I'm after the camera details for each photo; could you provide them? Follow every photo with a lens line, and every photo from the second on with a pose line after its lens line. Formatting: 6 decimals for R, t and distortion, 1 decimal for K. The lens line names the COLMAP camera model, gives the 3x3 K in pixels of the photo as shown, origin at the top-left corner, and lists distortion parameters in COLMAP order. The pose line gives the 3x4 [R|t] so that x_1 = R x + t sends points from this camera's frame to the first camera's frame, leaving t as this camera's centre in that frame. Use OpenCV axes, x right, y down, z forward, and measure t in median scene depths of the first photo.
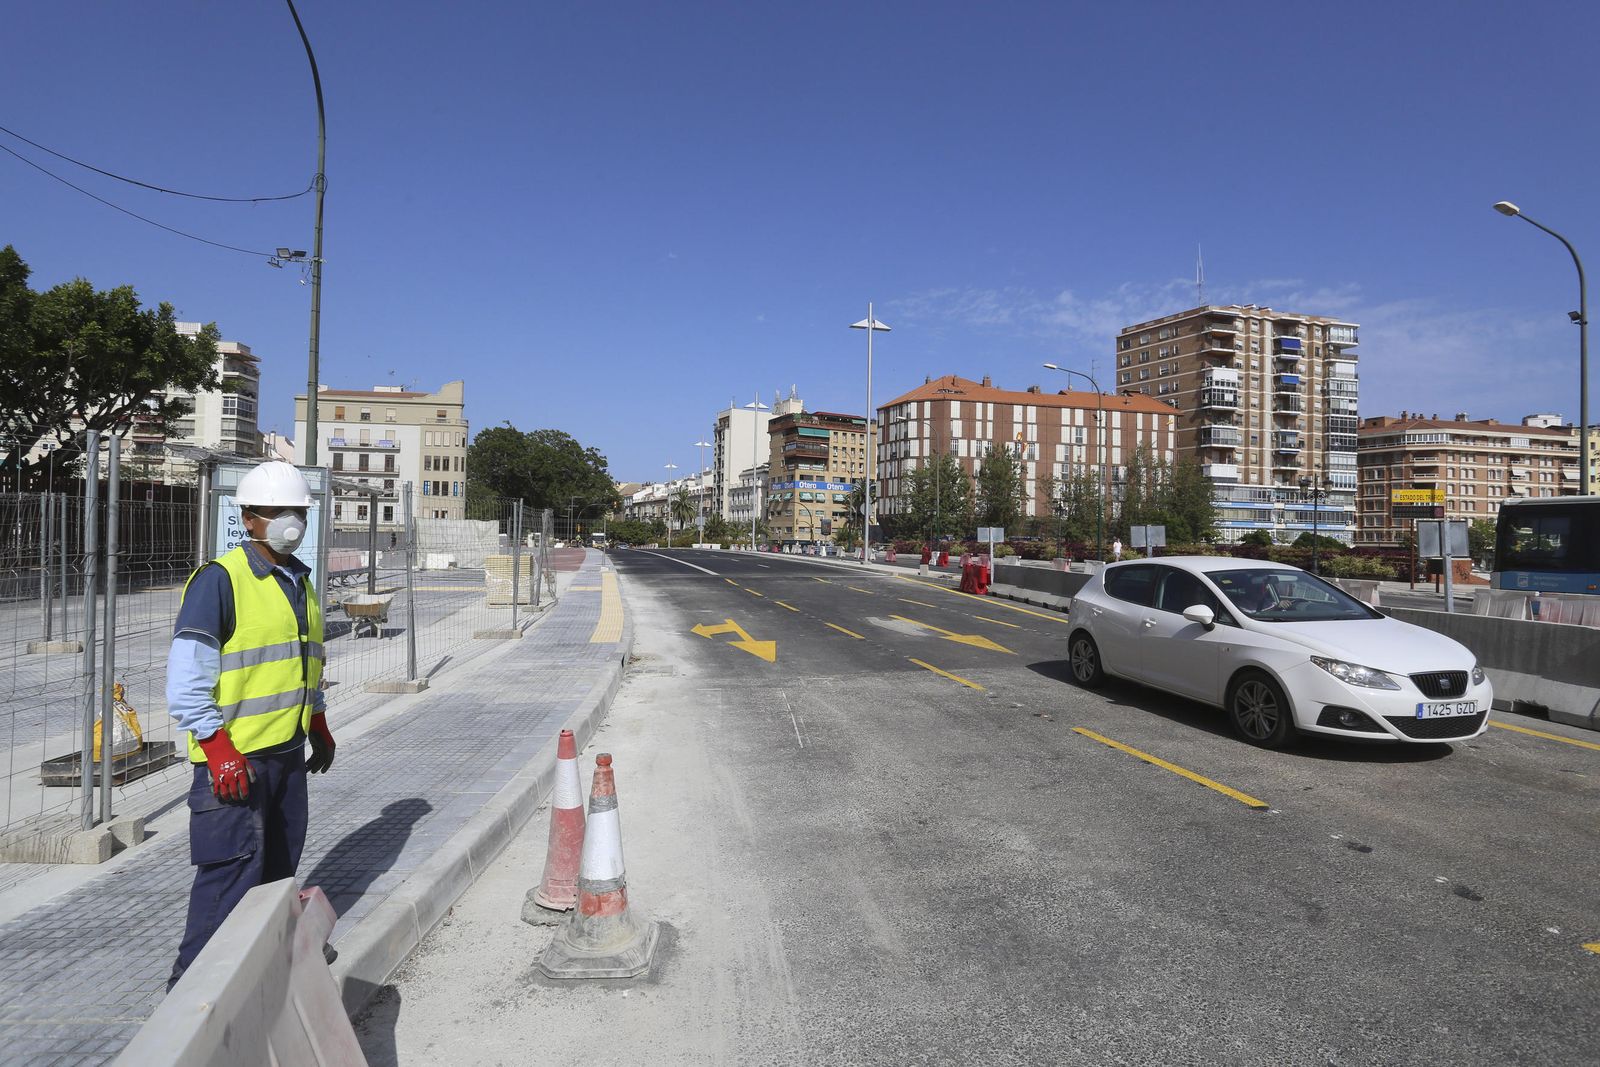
lens RADIAL K [[790.7, 0, 790.0], [0, 790.7, 528.2], [0, 0, 1]] dist [-0.025318, 0.004512]
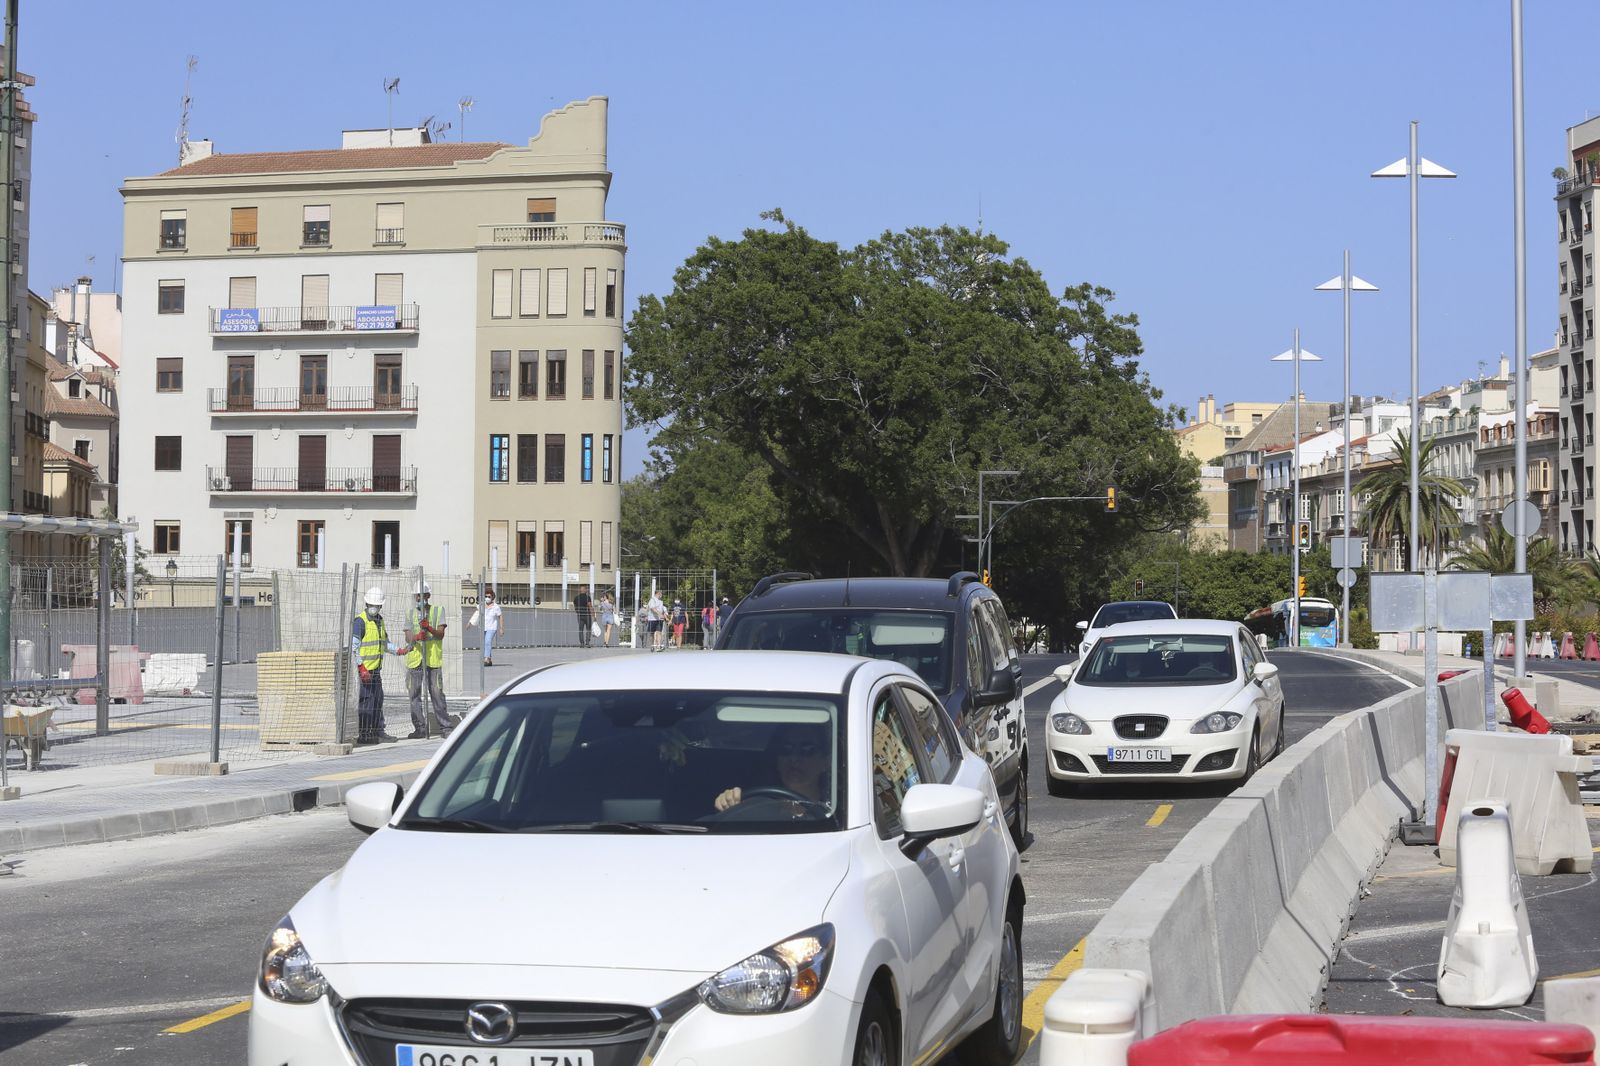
lens RADIAL K [[3273.1, 0, 796.9], [0, 3273.1, 526.5], [0, 0, 1]] dist [-0.292364, 0.000000]
pose [[0.930131, -0.023211, -0.366494, 0.082413], [0.017484, 0.999668, -0.018938, 0.000416], [0.366812, 0.011207, 0.930228, -0.096101]]
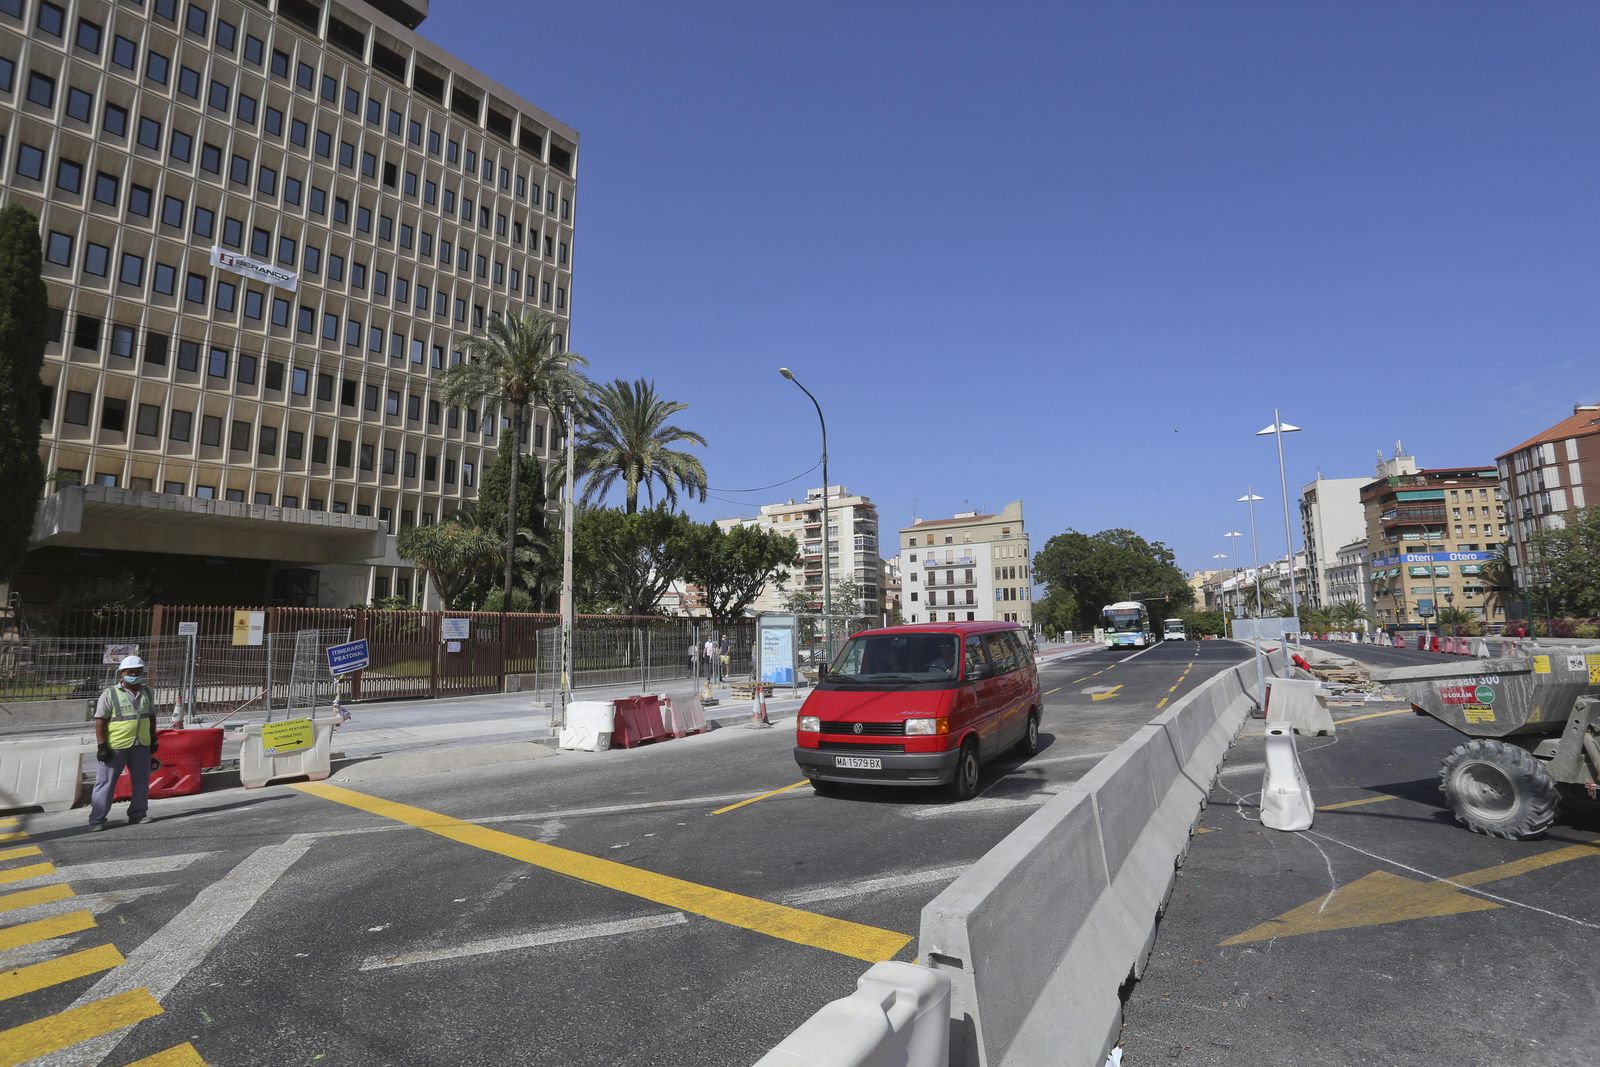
lens RADIAL K [[790.7, 0, 821.1], [0, 790.7, 533.3], [0, 0, 1]] dist [-0.025318, 0.004512]
pose [[0.764395, -0.117586, -0.633935, 0.077926], [0.044243, 0.990478, -0.130371, 0.000175], [0.643228, 0.071607, 0.762319, -0.063502]]
